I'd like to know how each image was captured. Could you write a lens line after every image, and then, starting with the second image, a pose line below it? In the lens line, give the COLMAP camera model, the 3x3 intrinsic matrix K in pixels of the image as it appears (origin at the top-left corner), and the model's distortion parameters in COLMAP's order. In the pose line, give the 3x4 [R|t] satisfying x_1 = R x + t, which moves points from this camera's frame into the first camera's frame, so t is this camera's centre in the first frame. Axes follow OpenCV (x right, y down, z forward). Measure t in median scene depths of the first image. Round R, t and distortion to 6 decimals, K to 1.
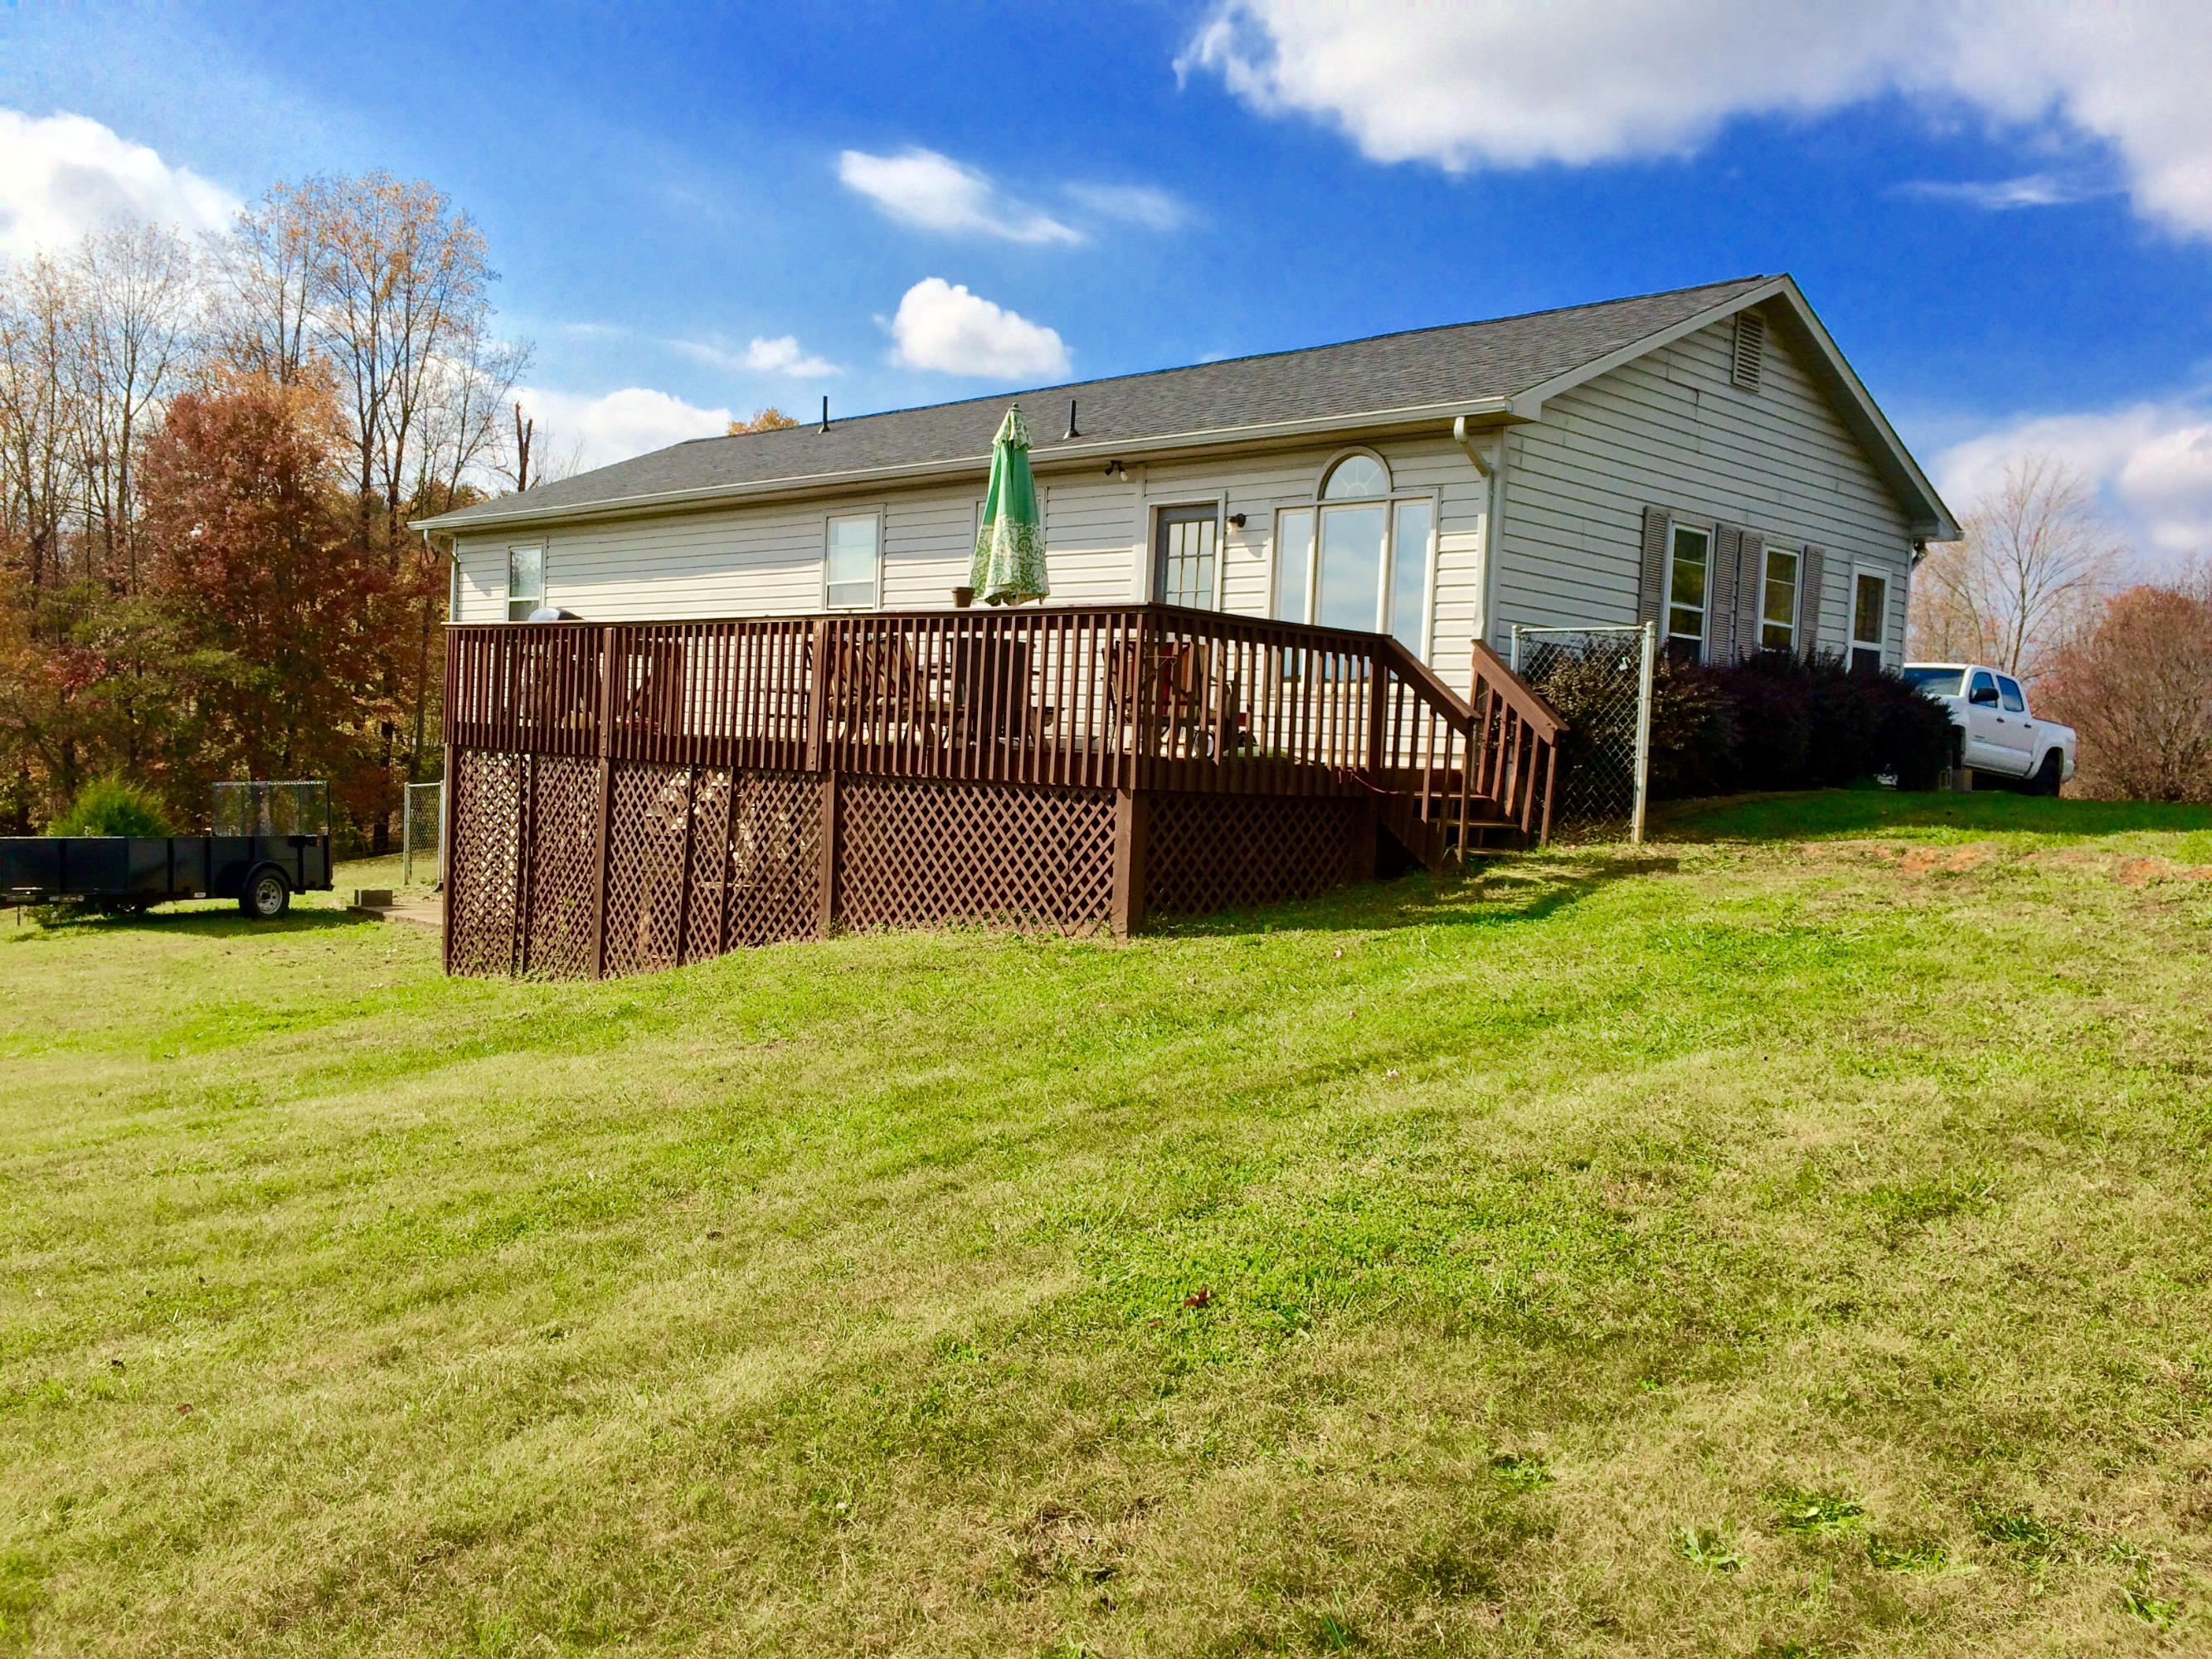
lens RADIAL K [[1887.3, 0, 1110.2], [0, 1887.3, 839.7], [0, 0, 1]] dist [0.100709, -0.215626]
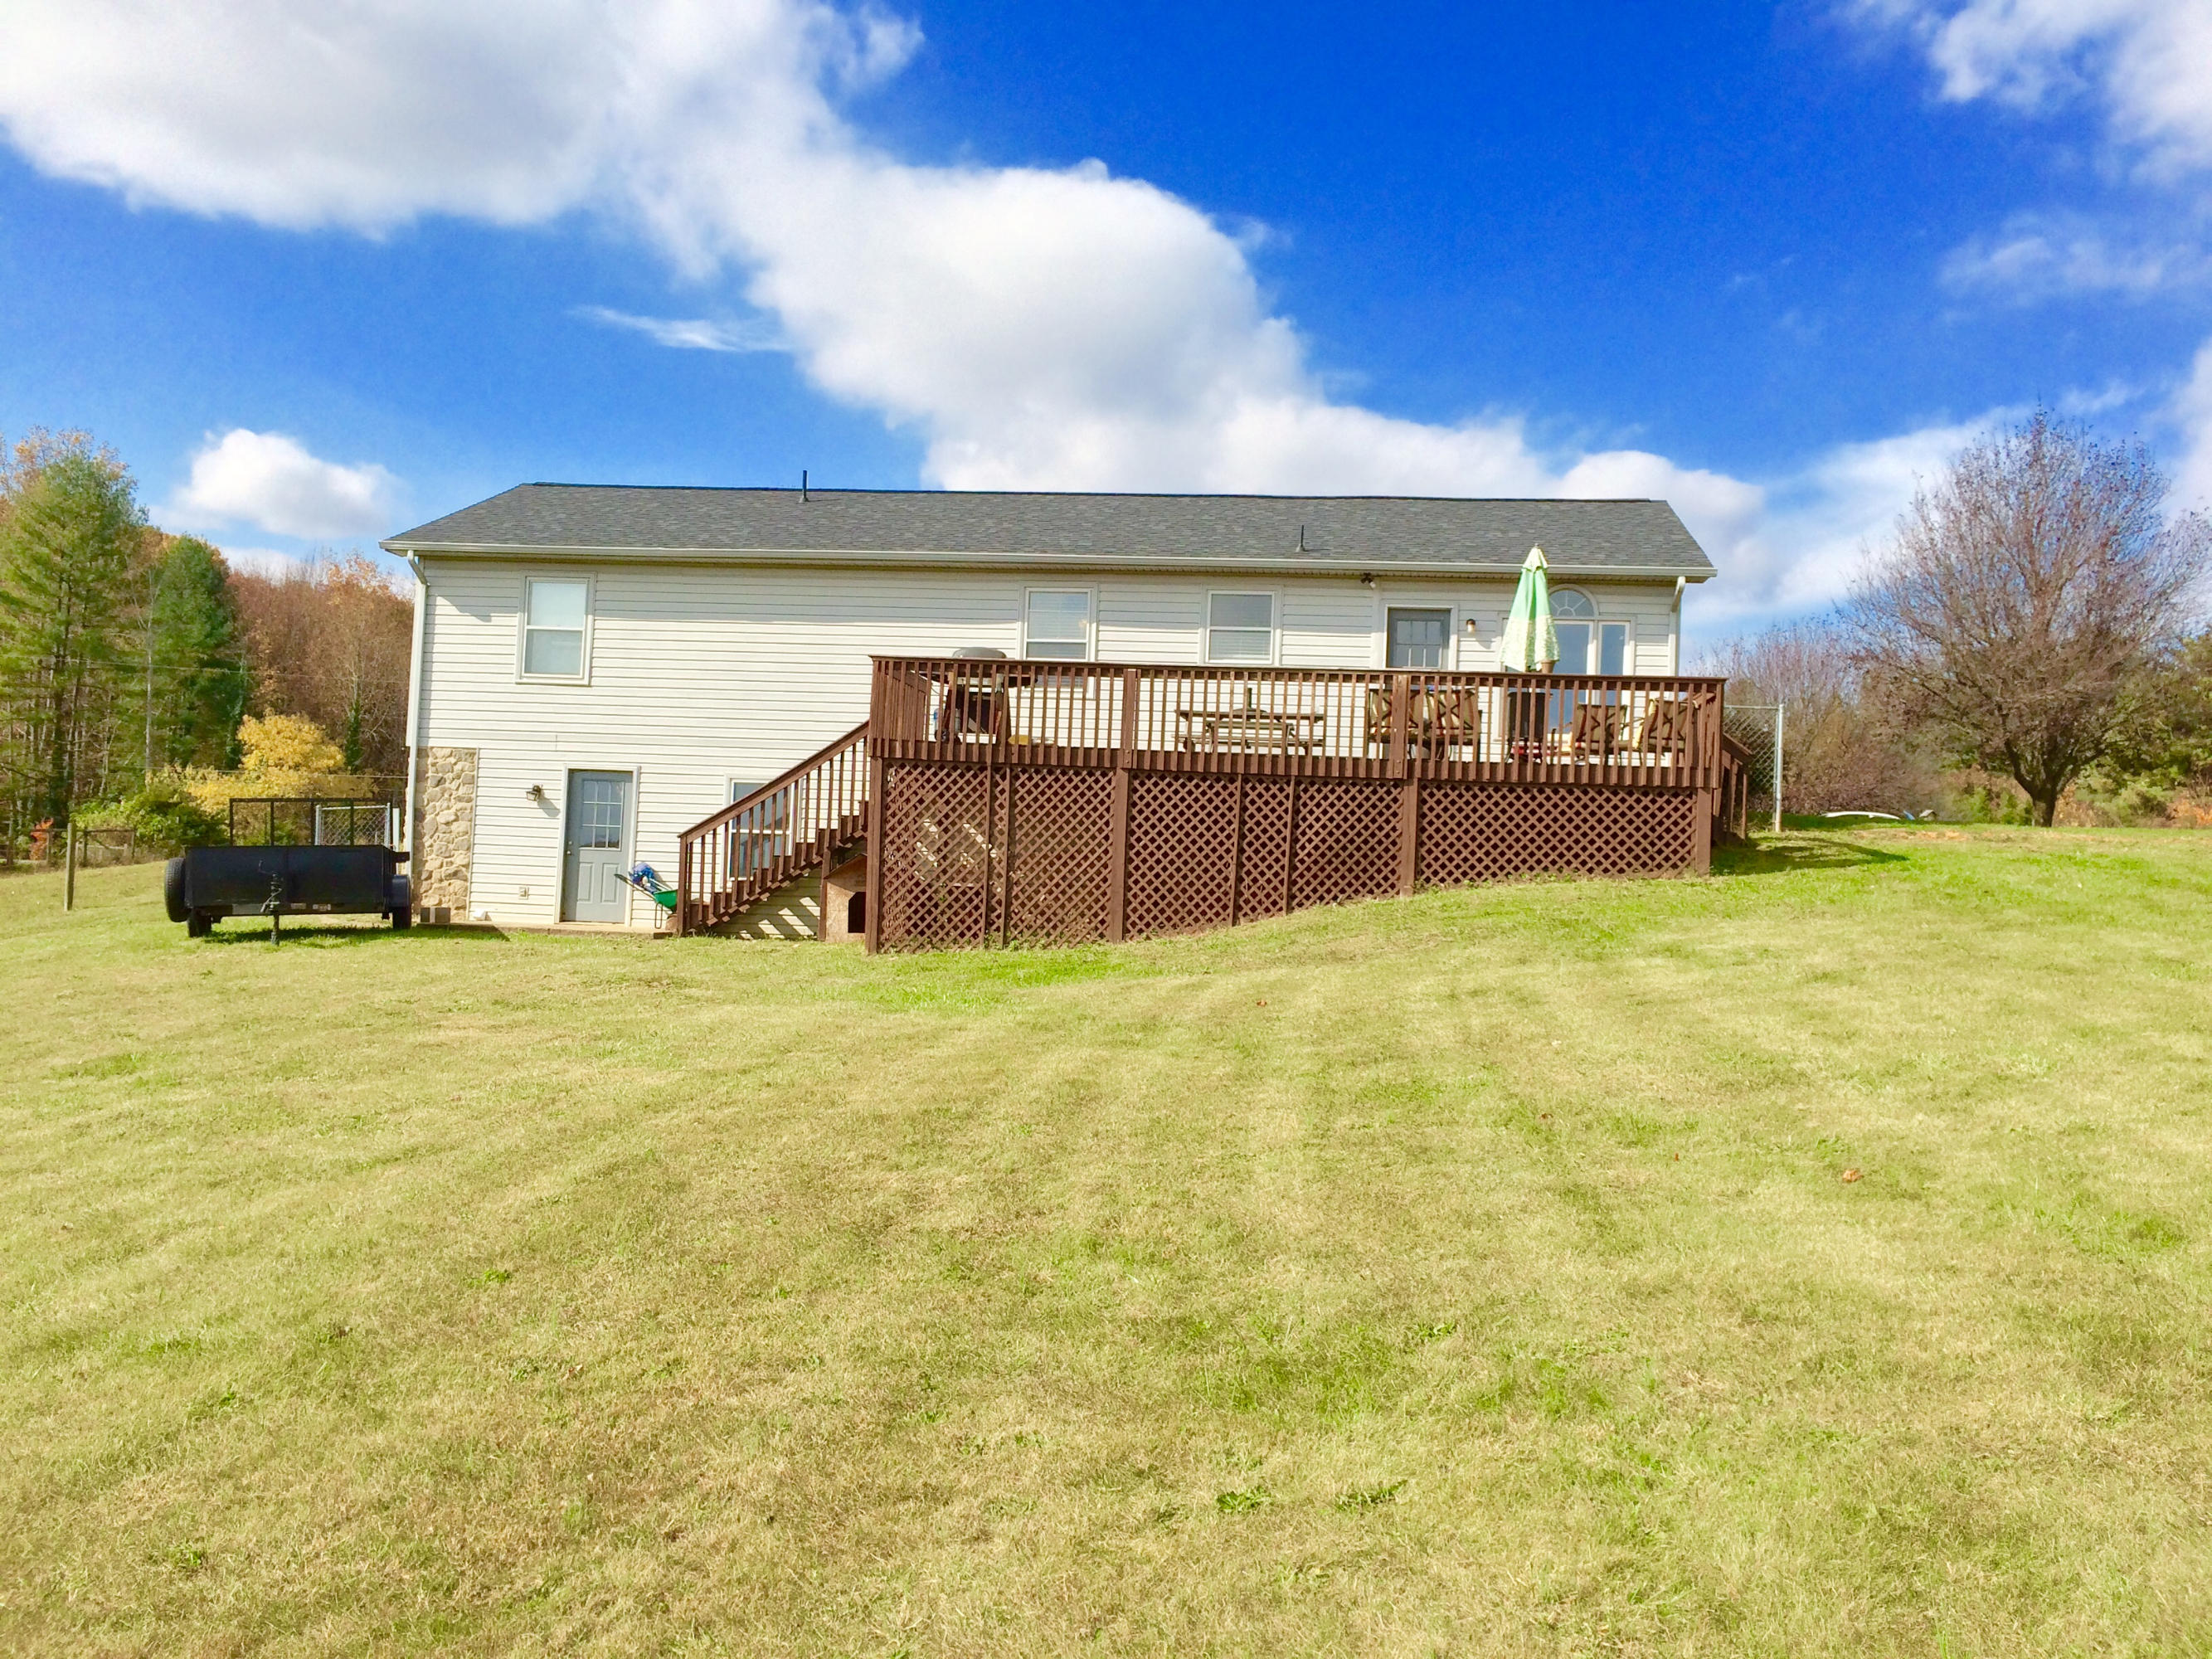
lens RADIAL K [[1887.3, 0, 1110.2], [0, 1887.3, 839.7], [0, 0, 1]] dist [0.100709, -0.215626]
pose [[0.774856, 0.007293, 0.632096, -1.059310], [0.021621, 0.999043, -0.038031, 0.051941], [-0.631768, 0.043135, 0.773956, 0.019402]]
